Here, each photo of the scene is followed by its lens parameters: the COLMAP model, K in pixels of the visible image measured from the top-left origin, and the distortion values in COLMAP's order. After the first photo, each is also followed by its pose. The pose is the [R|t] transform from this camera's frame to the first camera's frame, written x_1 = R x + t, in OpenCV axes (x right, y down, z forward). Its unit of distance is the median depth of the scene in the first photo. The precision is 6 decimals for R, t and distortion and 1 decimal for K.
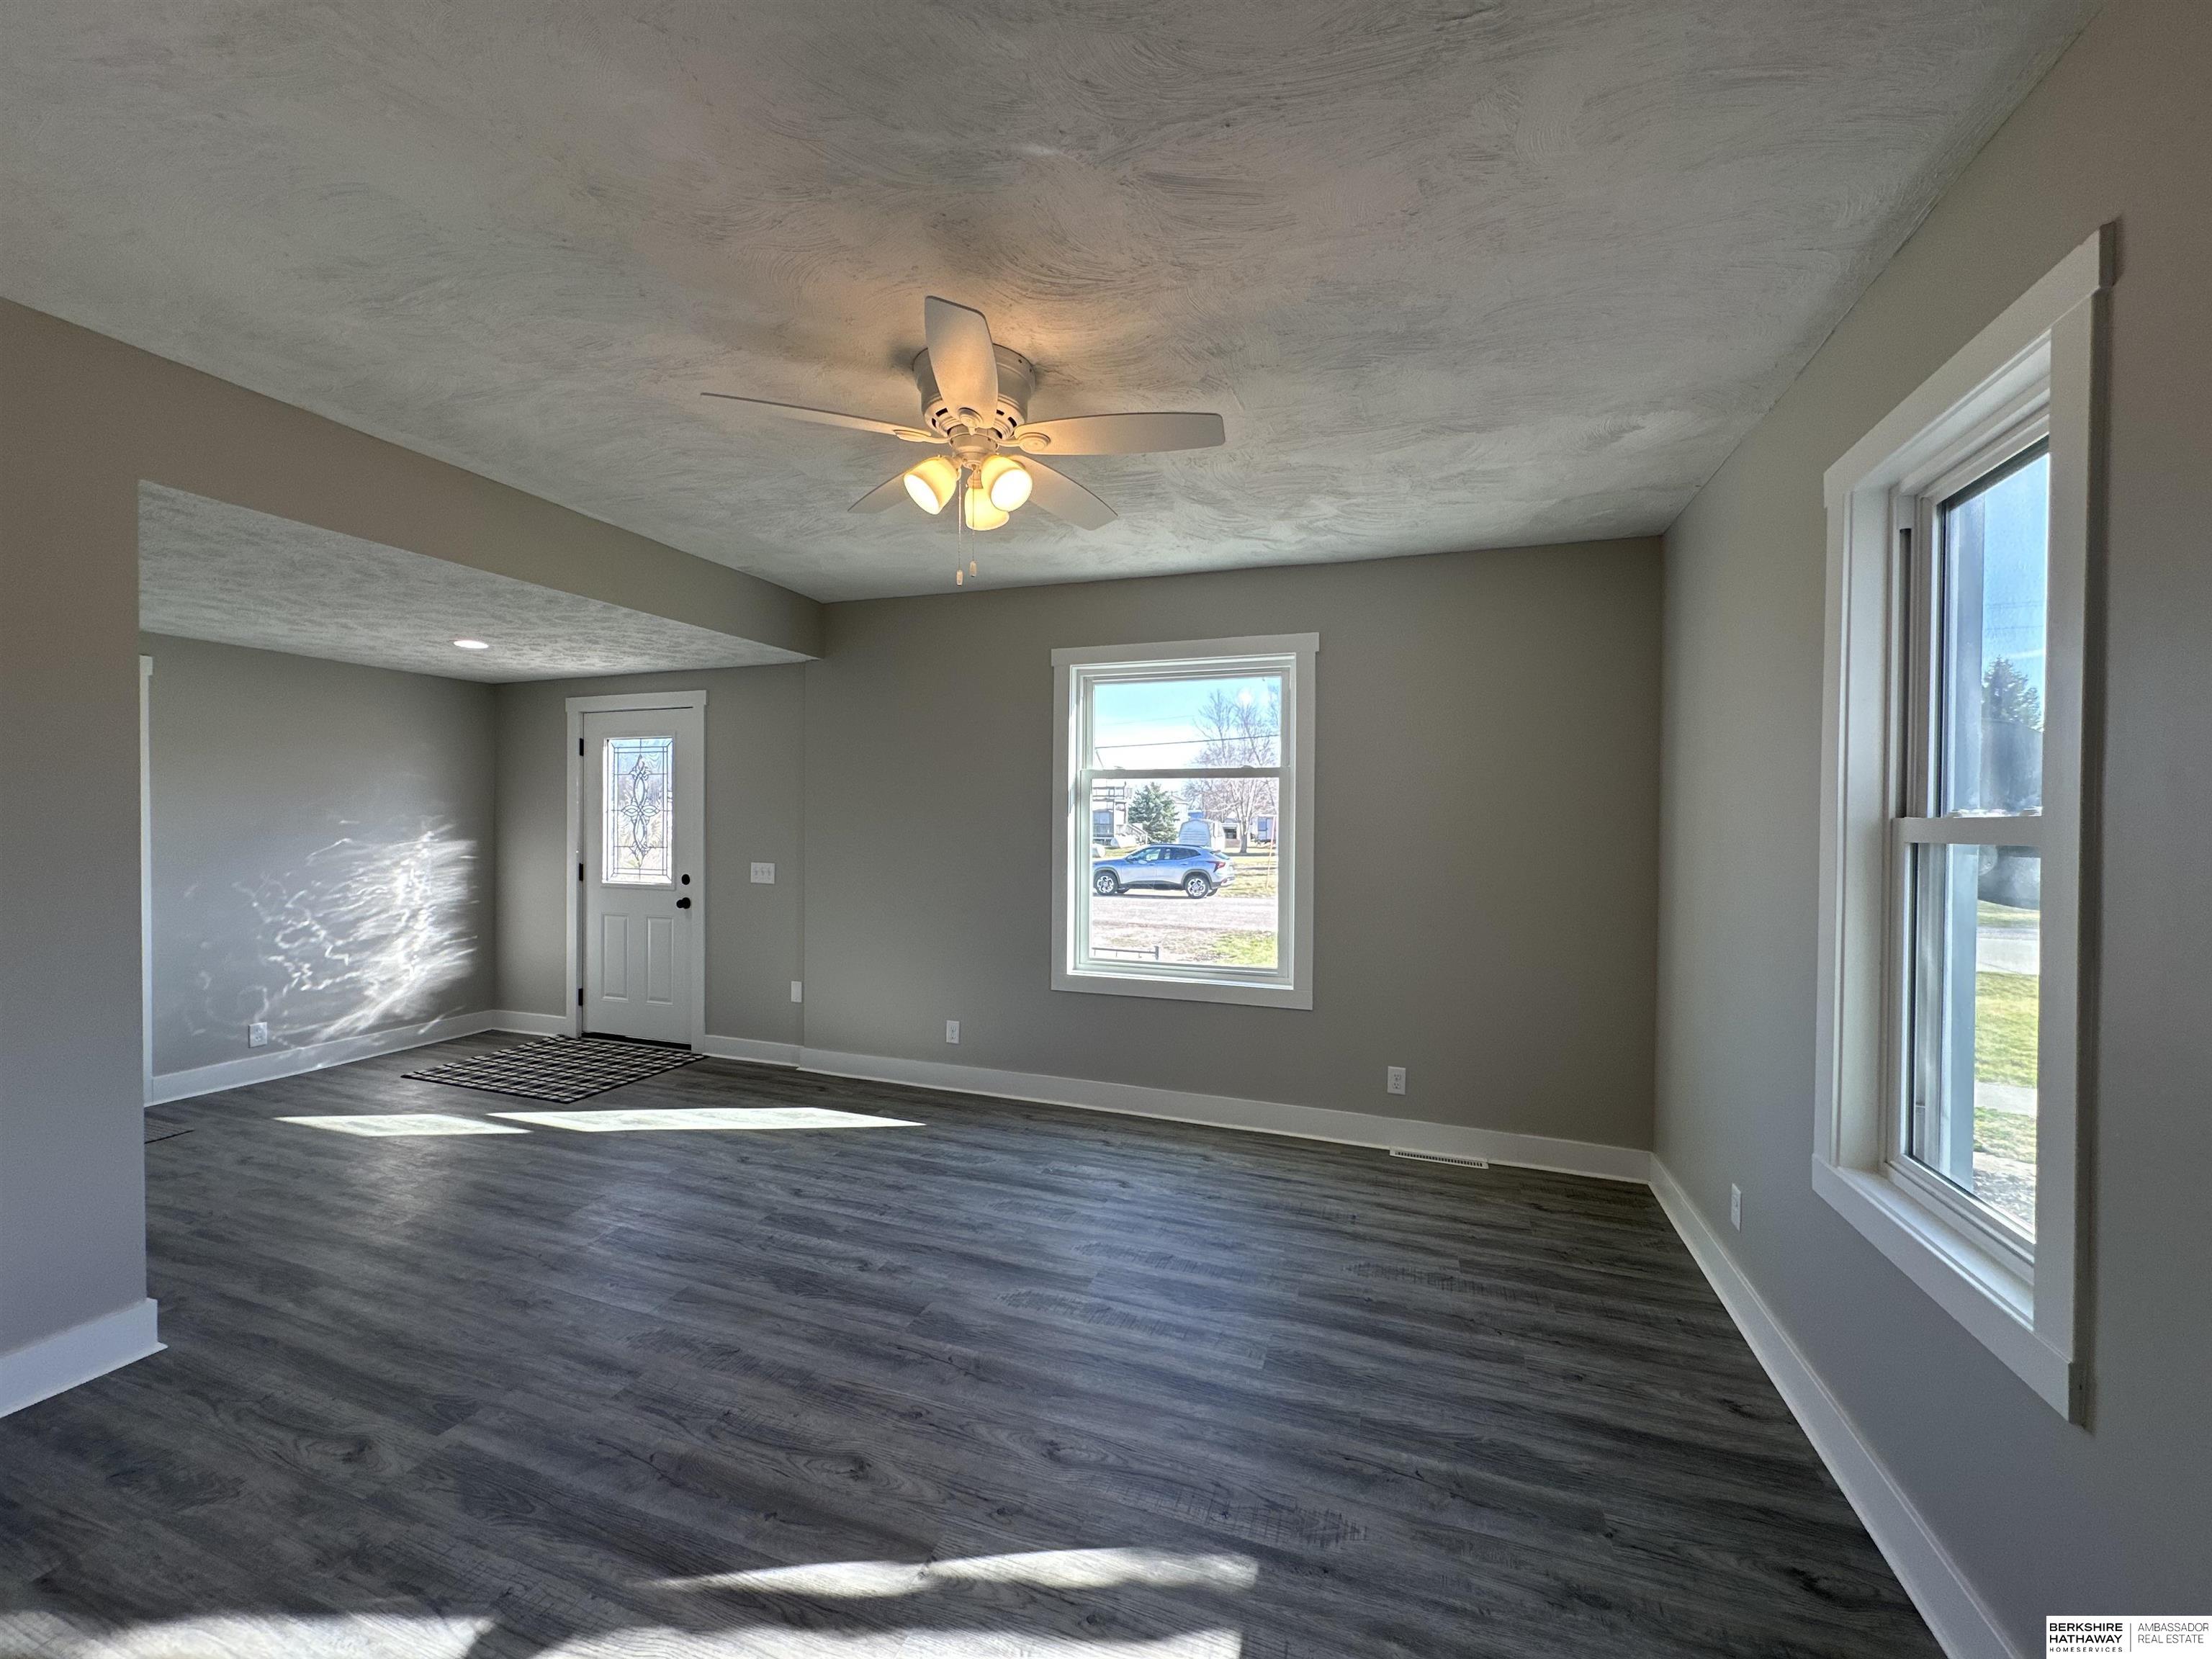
lens RADIAL K [[903.2, 0, 1116.2], [0, 903.2, 823.2], [0, 0, 1]] dist [-0.000209, 0.000583]
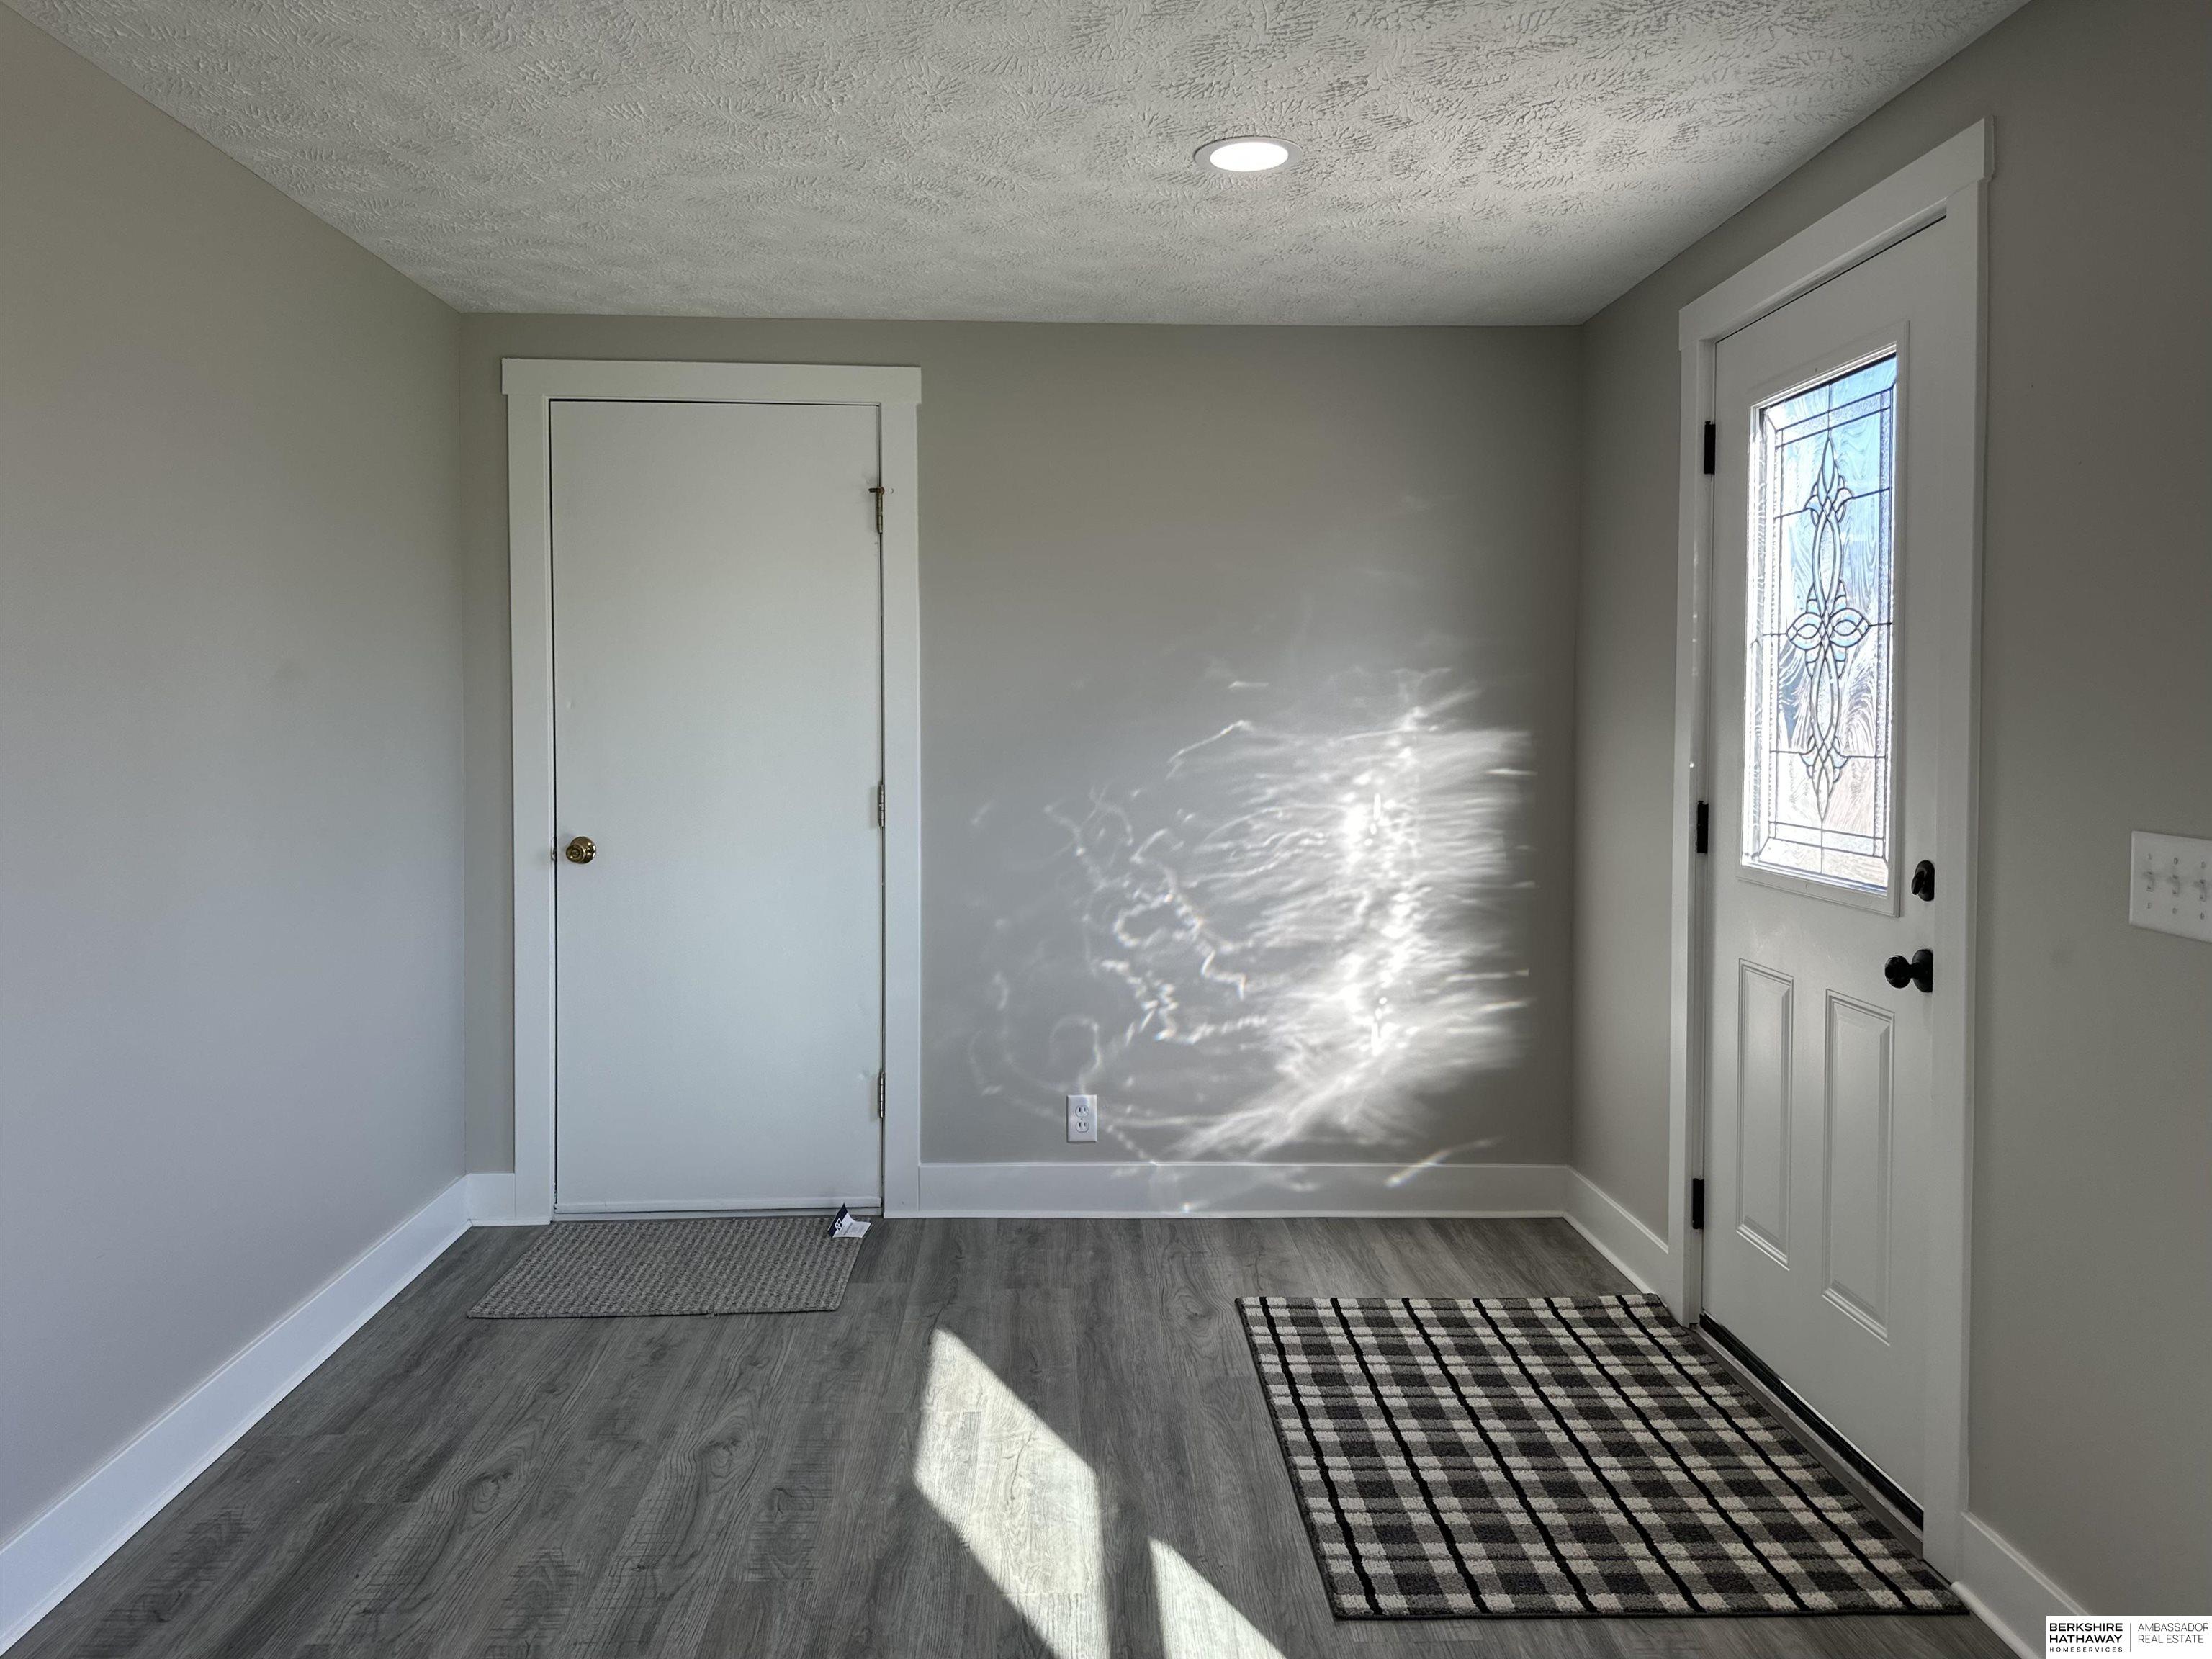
lens RADIAL K [[1594.0, 0, 1088.0], [0, 1594.0, 741.4], [0, 0, 1]] dist [0.053347, -0.027764]
pose [[0.360956, 0.012447, -0.932500, -0.129651], [-0.006485, 0.999920, 0.010837, 0.018911], [0.932560, 0.002136, 0.361008, 0.623021]]
